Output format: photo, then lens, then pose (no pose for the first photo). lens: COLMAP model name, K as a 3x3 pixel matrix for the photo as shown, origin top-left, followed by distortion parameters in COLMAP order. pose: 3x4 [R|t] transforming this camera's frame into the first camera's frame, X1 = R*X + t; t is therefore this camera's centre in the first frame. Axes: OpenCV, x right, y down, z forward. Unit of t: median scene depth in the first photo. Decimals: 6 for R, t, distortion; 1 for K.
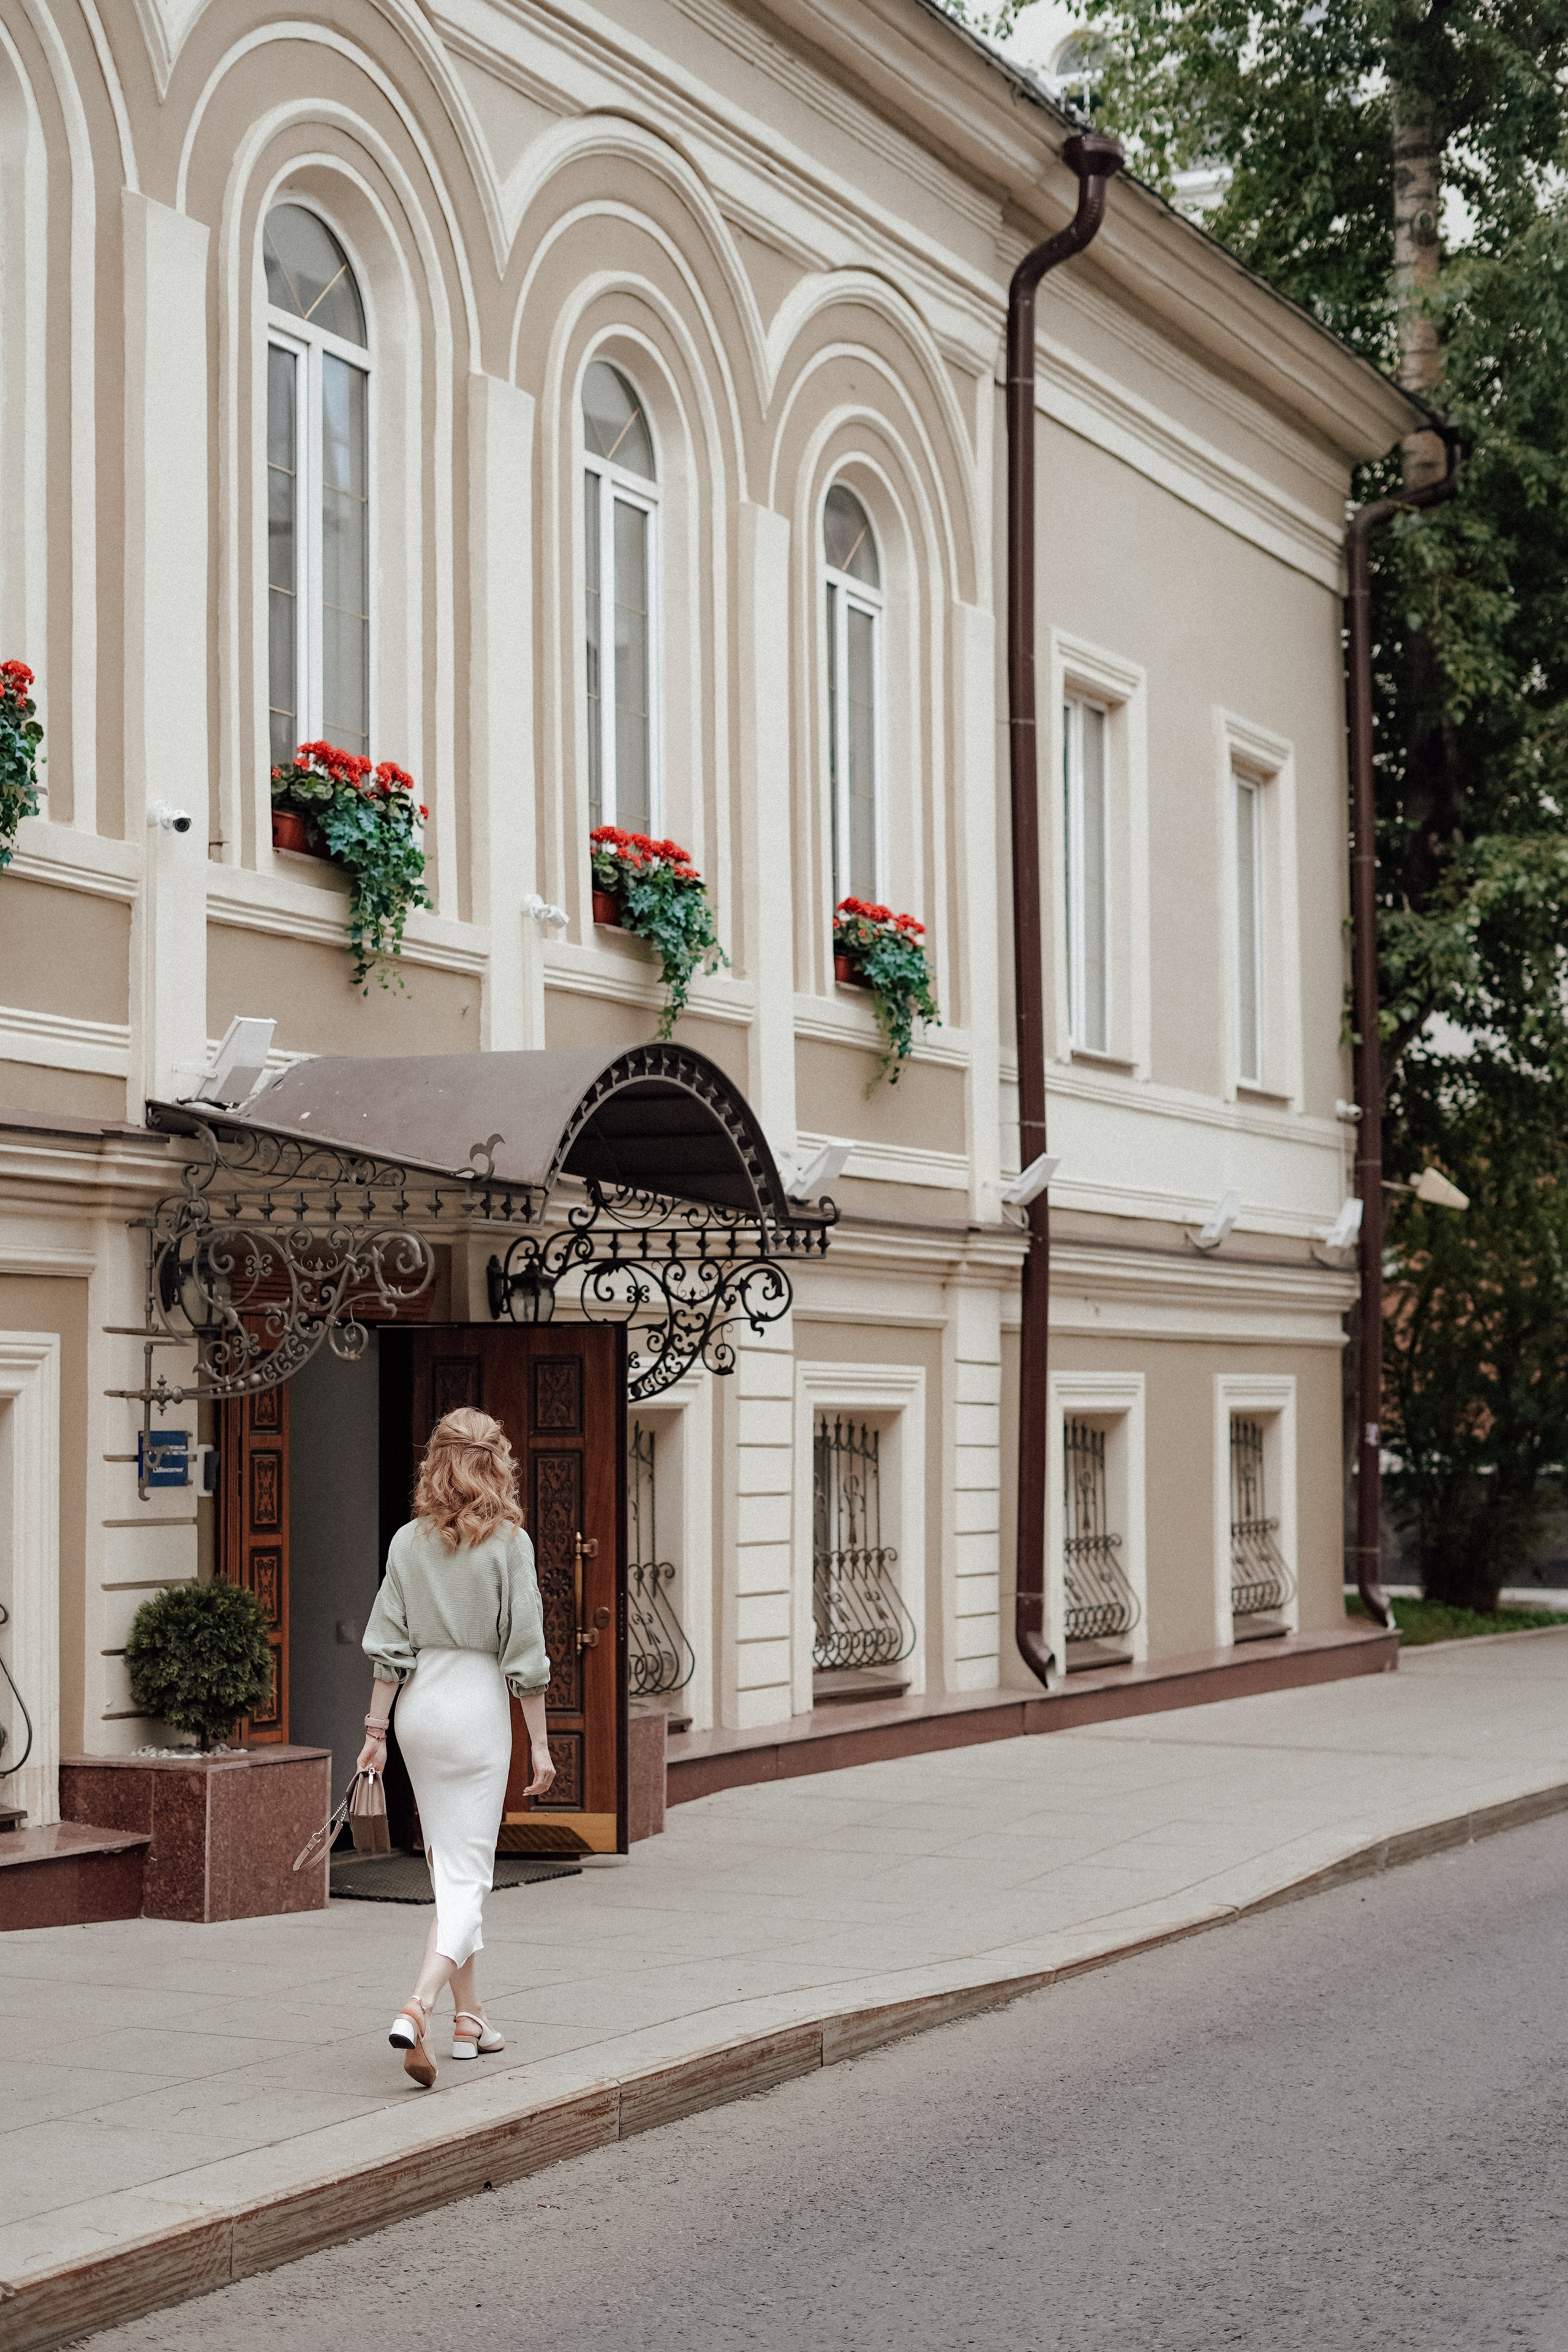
lens RADIAL K [[3529.6, 0, 783.4], [0, 3529.6, 1282.8], [0, 0, 1]] dist [-0.005797, -0.011861]
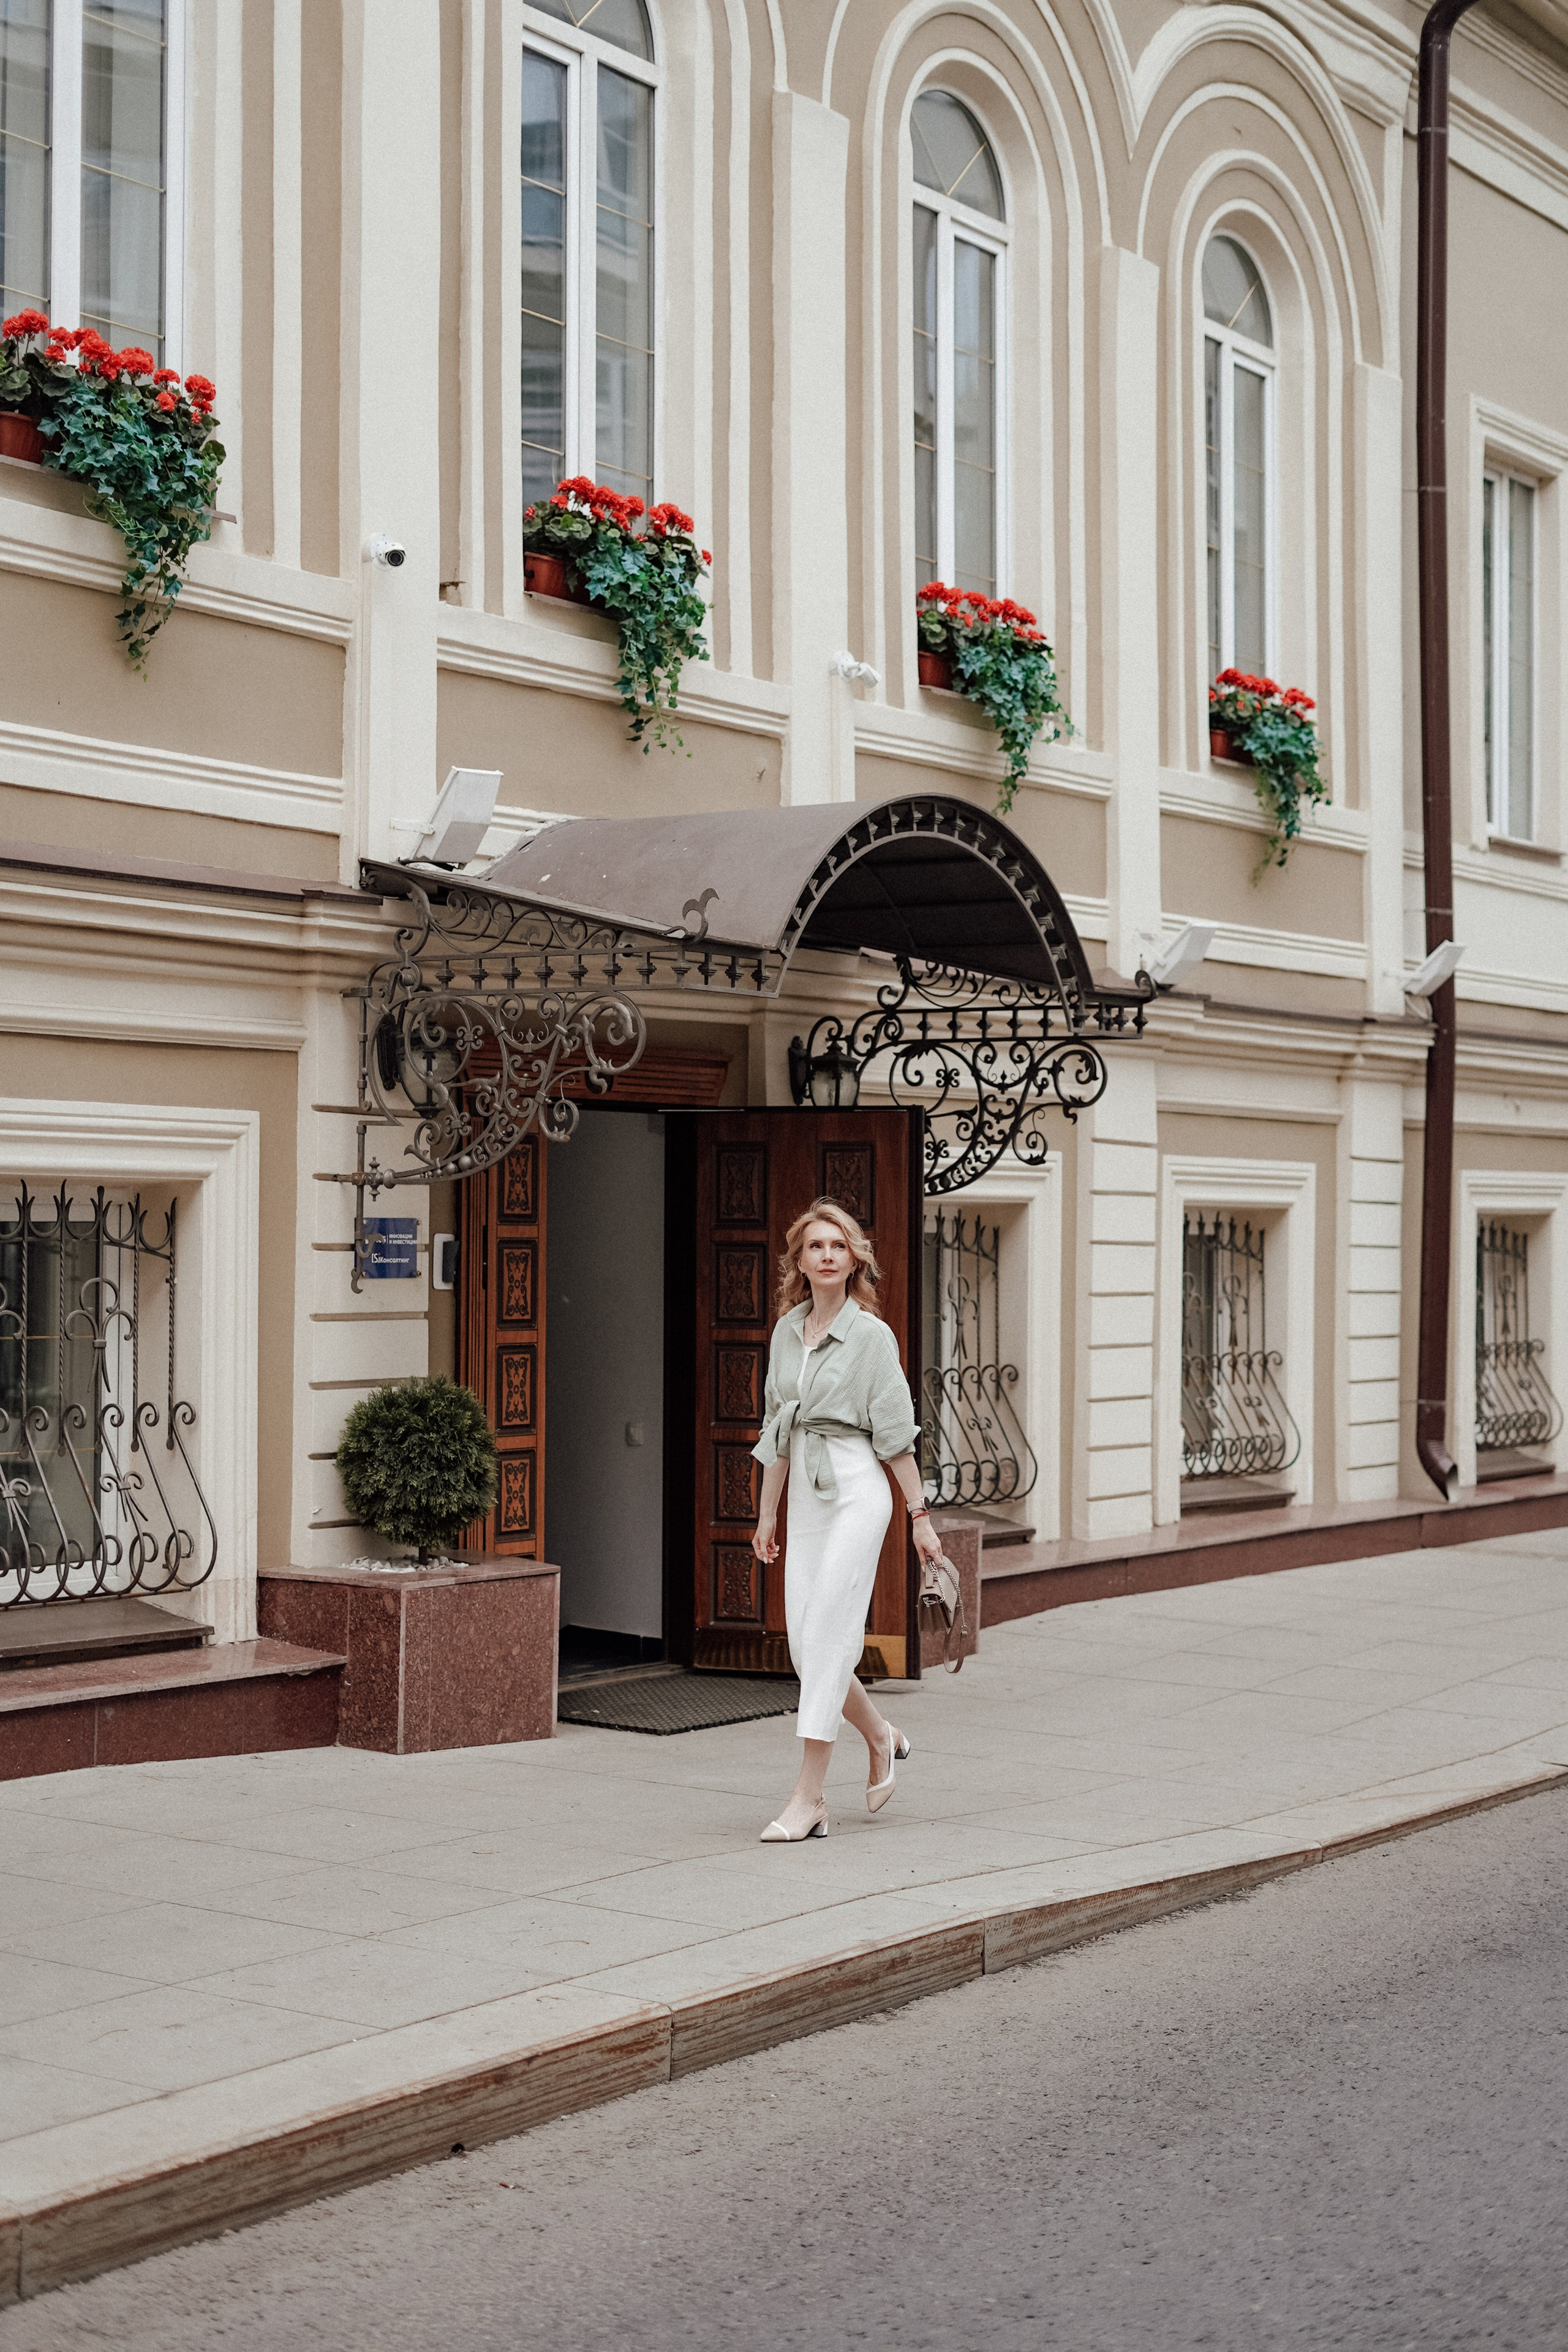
lens RADIAL K [[3289.5, 0, 784.0], [0, 3289.5, 1176.0], [0, 0, 1]] dist [-0.010331, 0.008674]
pose [[0.987858, 0.006854, -0.155211, 0.054032], [-0.002987, 0.999680, 0.025134, 0.007779], [0.155333, -0.024365, 0.987562, 0.142908]]
